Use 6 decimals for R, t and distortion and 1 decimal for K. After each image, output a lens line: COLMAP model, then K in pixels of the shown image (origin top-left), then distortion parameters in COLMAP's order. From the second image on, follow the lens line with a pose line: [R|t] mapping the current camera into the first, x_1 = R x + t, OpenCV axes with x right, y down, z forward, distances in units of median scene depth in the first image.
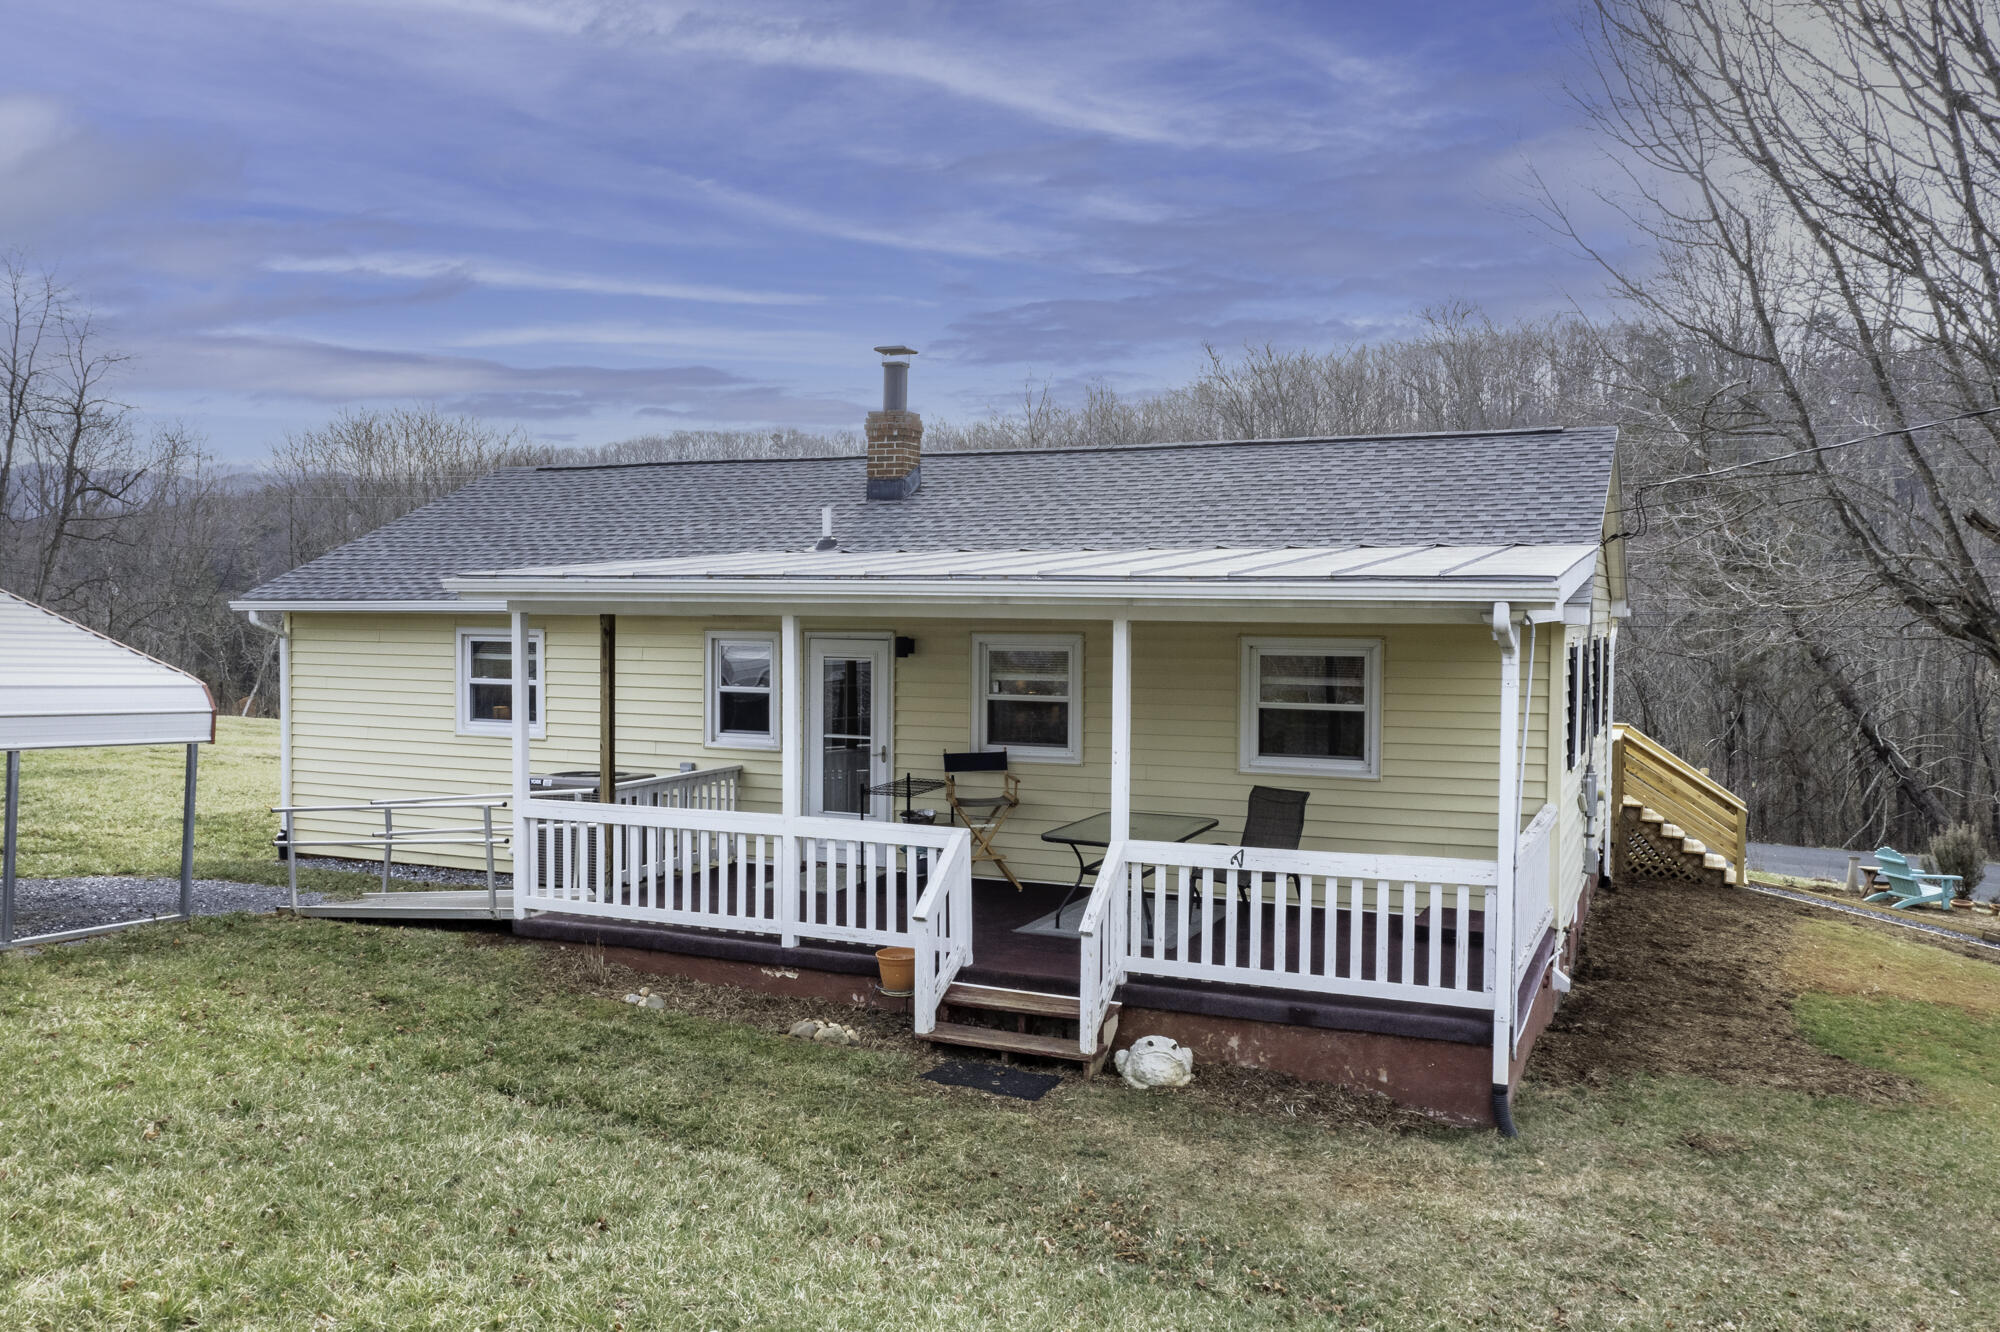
lens RADIAL K [[1617.8, 0, 1004.4], [0, 1617.8, 667.9], [0, 0, 1]] dist [-0.005764, -0.007864]
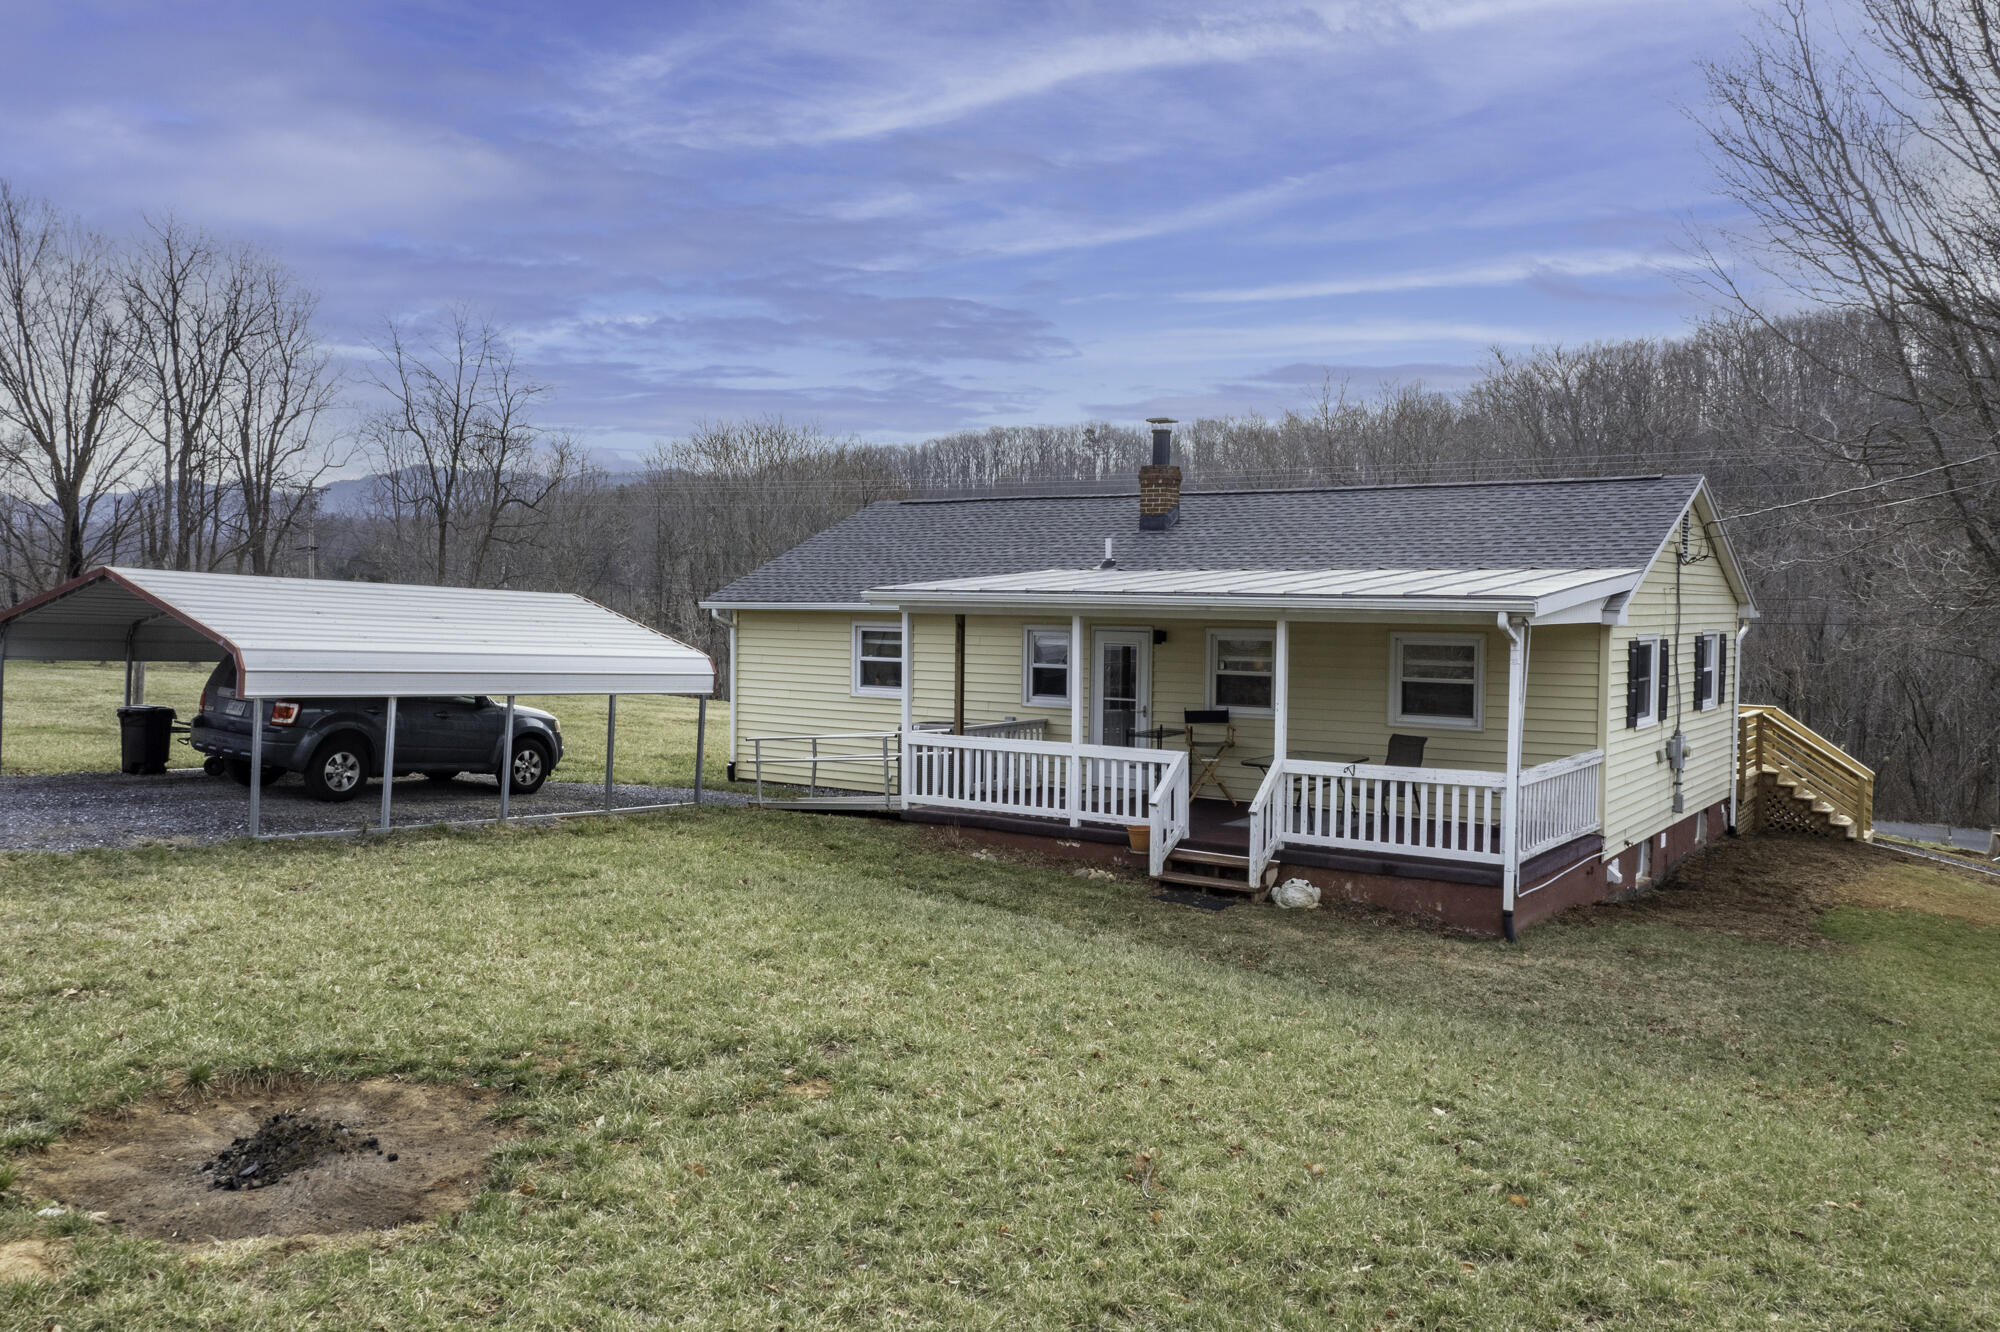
lens RADIAL K [[1617.8, 0, 1000.5], [0, 1617.8, 662.0], [0, 0, 1]] dist [-0.005764, -0.007864]
pose [[0.981278, 0.010763, -0.192297, 0.087653], [-0.010493, 0.999942, 0.002420, 0.008339], [0.192312, -0.000357, 0.981334, -0.504761]]
